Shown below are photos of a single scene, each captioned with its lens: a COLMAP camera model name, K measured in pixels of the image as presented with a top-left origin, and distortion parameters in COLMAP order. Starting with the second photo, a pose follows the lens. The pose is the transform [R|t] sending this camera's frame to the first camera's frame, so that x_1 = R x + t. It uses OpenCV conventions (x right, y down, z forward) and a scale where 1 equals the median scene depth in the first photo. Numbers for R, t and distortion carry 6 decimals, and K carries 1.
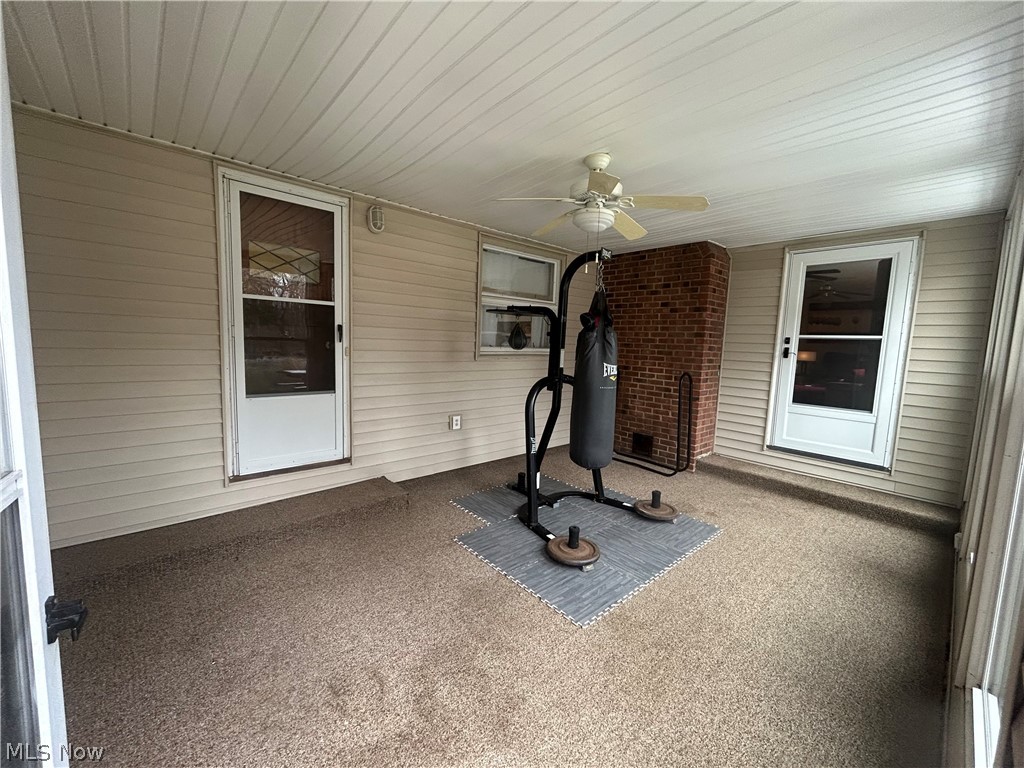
lens RADIAL K [[413.1, 0, 514.3], [0, 413.1, 381.9], [0, 0, 1]] dist [-0.002516, 0.001065]
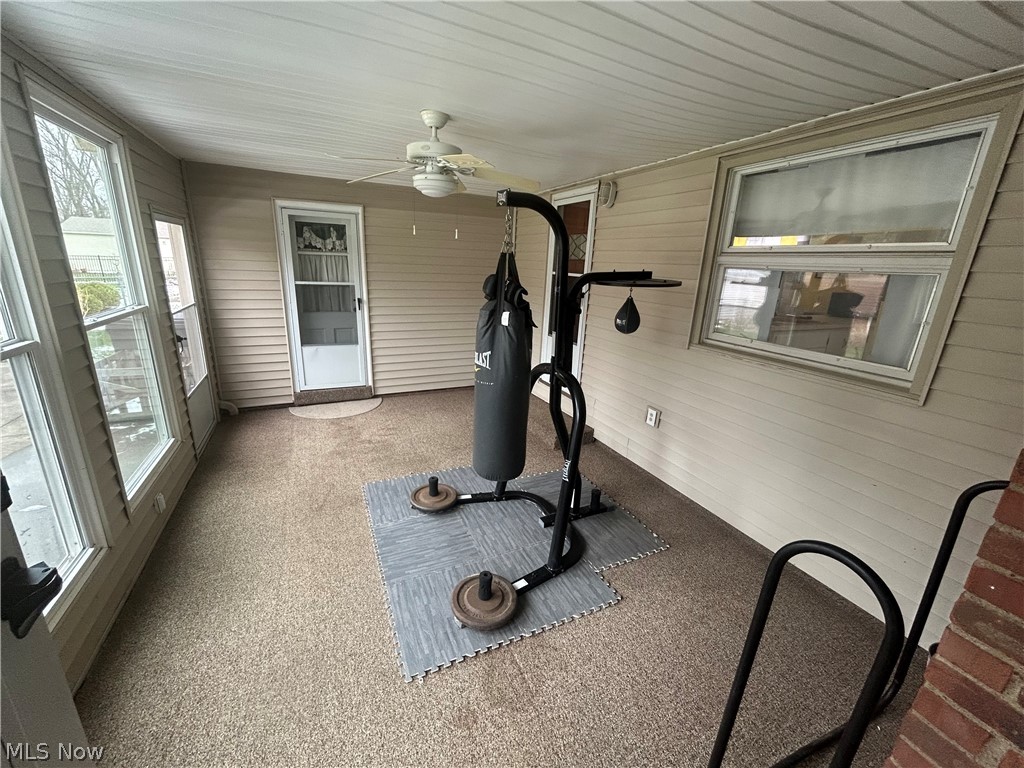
lens RADIAL K [[413.1, 0, 511.3], [0, 413.1, 384.7], [0, 0, 1]] dist [-0.002516, 0.001065]
pose [[-0.296710, 0.229455, -0.926992, 0.895658], [-0.147791, 0.947977, 0.281954, -0.199975], [0.943462, 0.220660, -0.247362, 1.196274]]
